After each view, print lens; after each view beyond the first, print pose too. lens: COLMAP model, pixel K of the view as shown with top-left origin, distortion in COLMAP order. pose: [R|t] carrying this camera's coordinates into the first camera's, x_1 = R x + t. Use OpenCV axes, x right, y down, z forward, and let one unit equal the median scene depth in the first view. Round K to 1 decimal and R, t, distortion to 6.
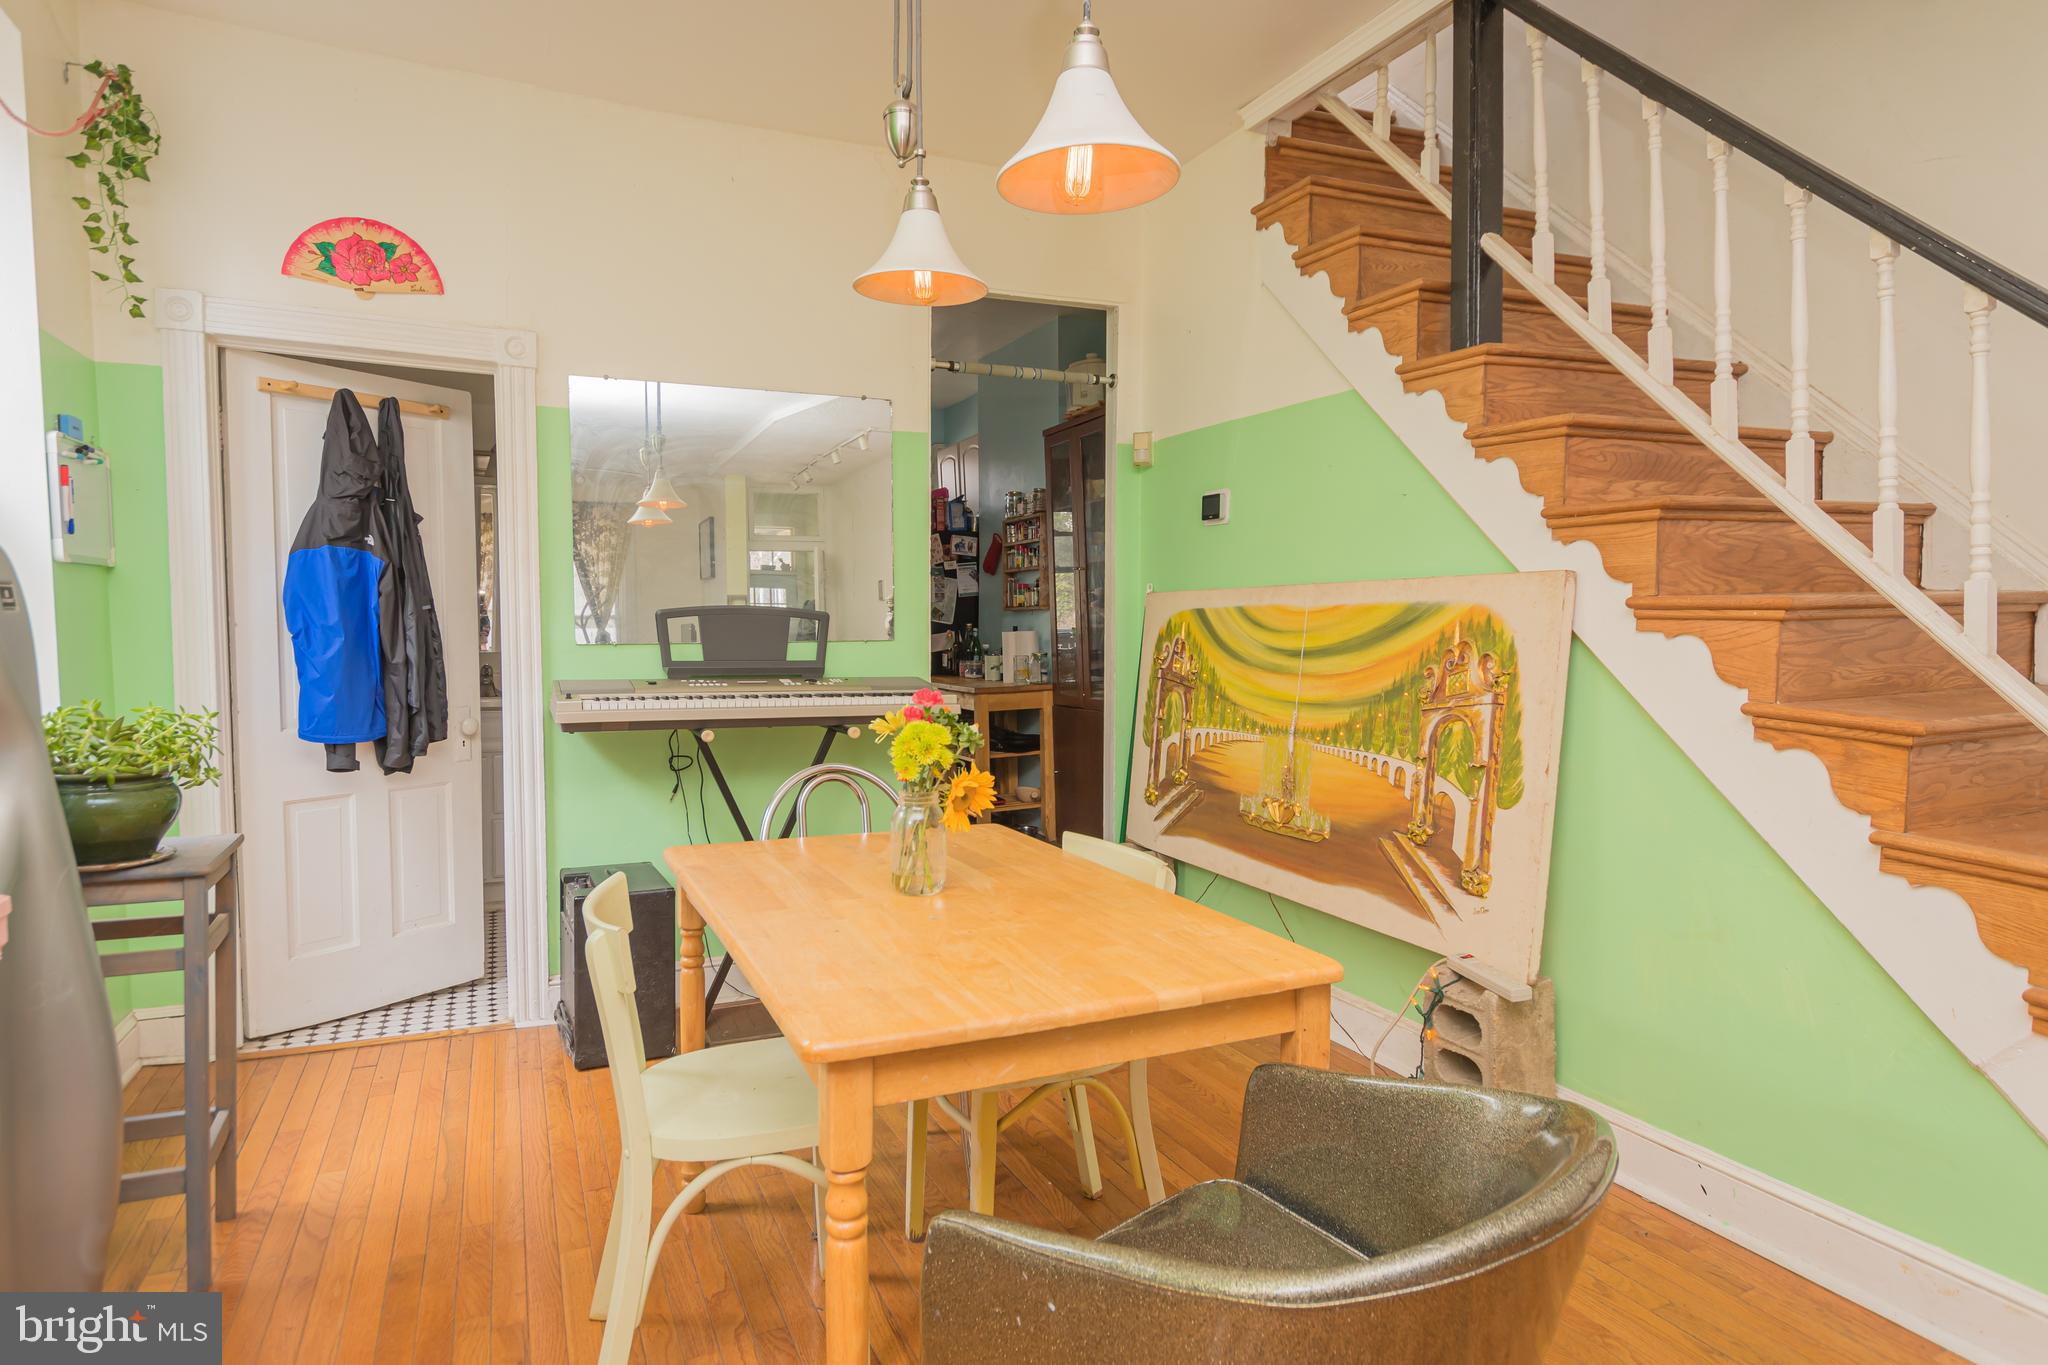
lens RADIAL K [[1205.1, 0, 1030.4], [0, 1205.1, 673.6], [0, 0, 1]] dist [0.005447, -0.000014]
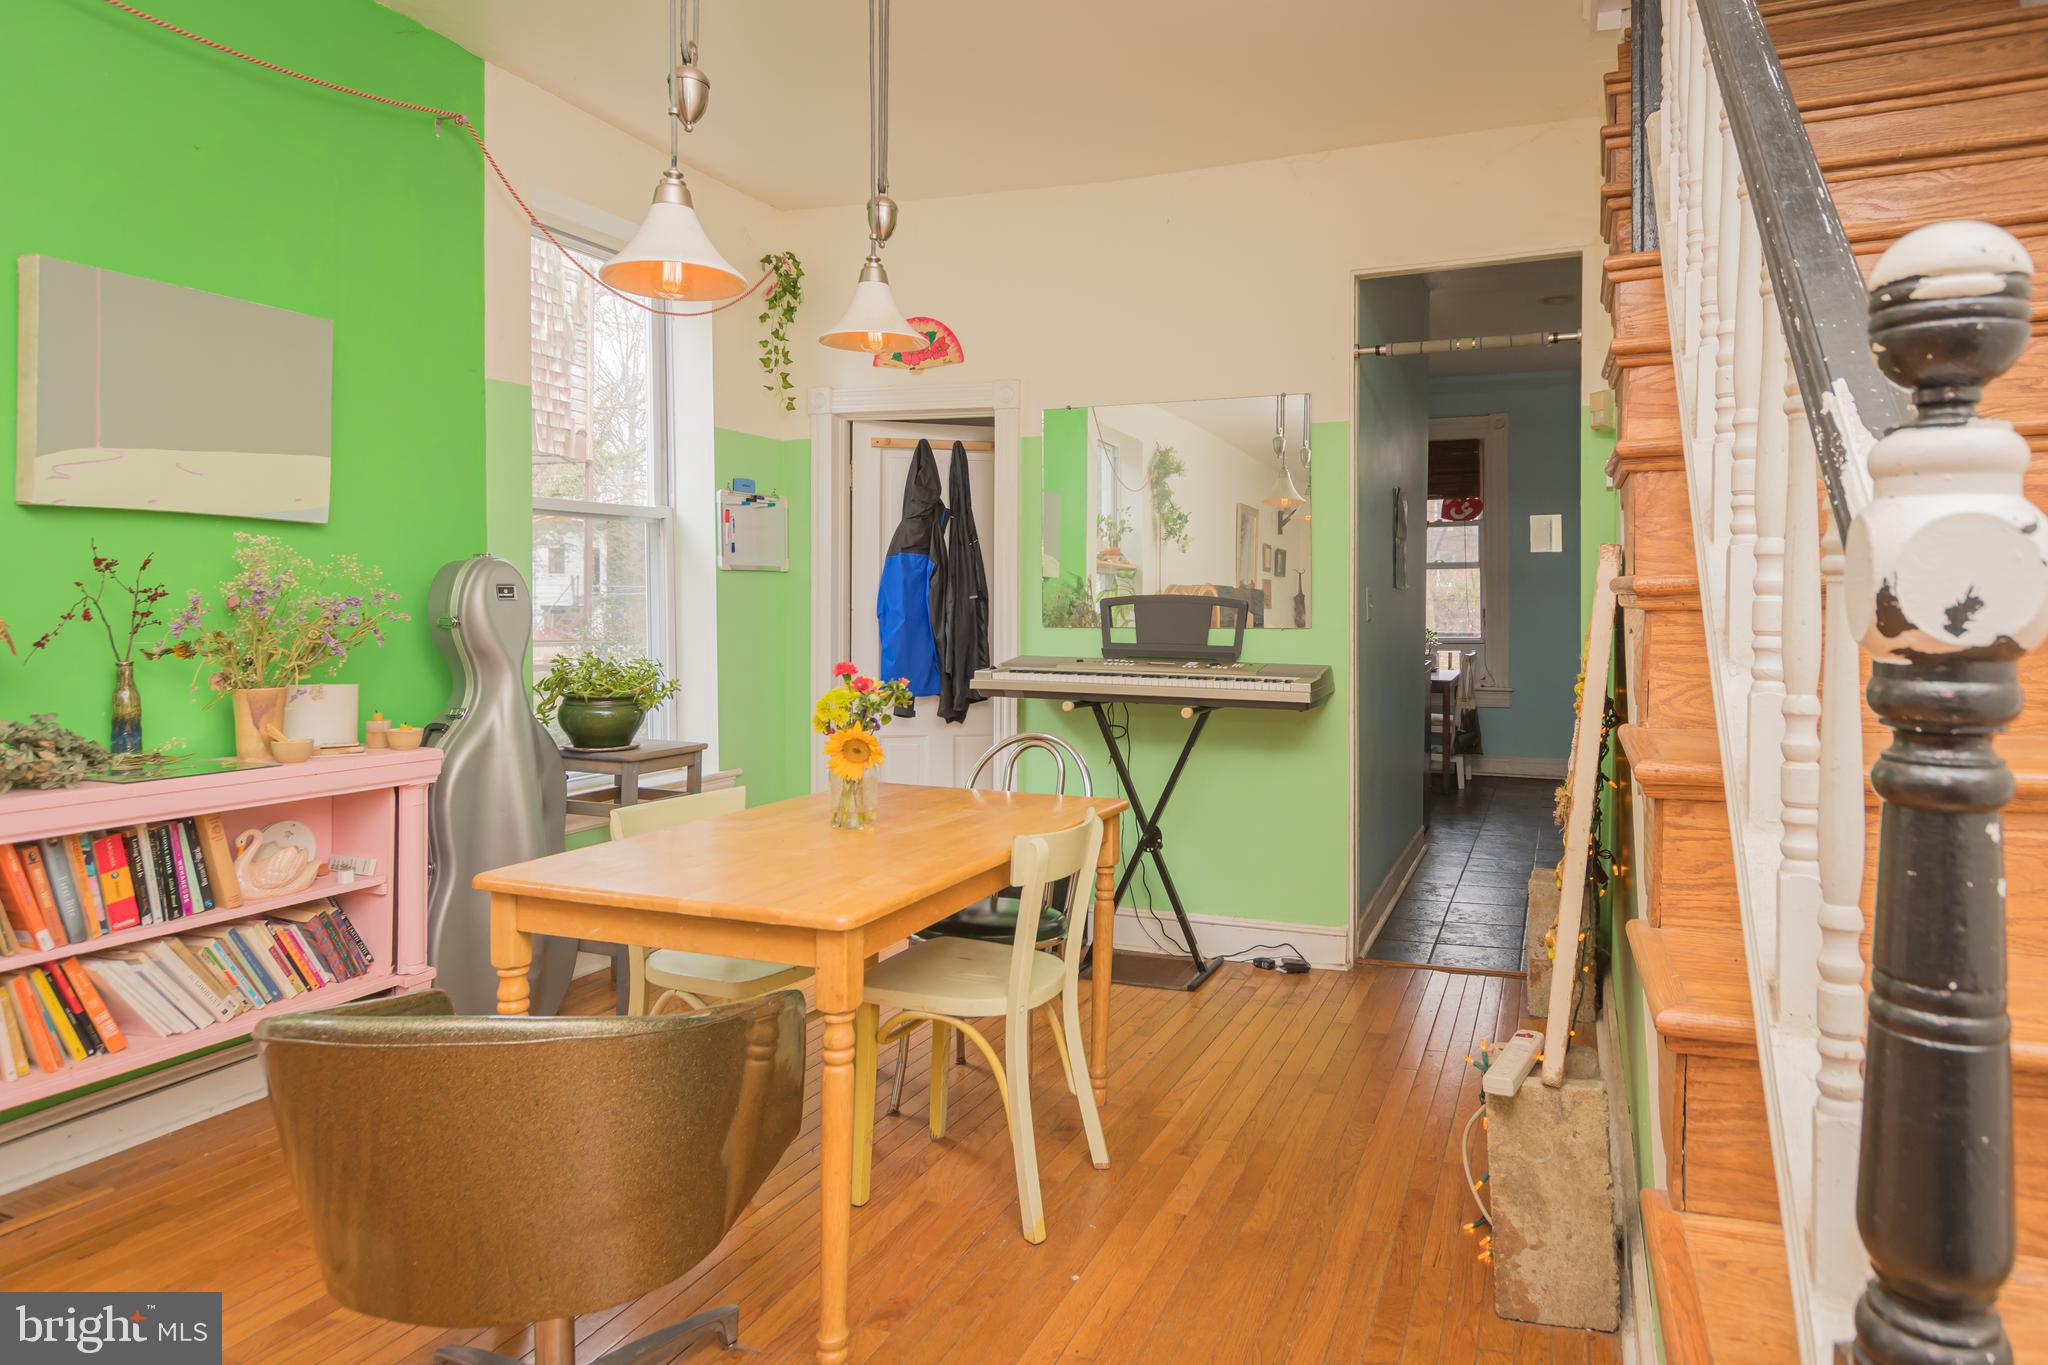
lens RADIAL K [[1205.1, 0, 1049.9], [0, 1205.1, 618.8], [0, 0, 1]] dist [0.005447, -0.000014]
pose [[0.690318, 0.012945, -0.723390, 0.538823], [-0.037724, 0.999124, -0.018119, -0.010595], [0.722522, 0.039797, 0.690202, 0.160901]]
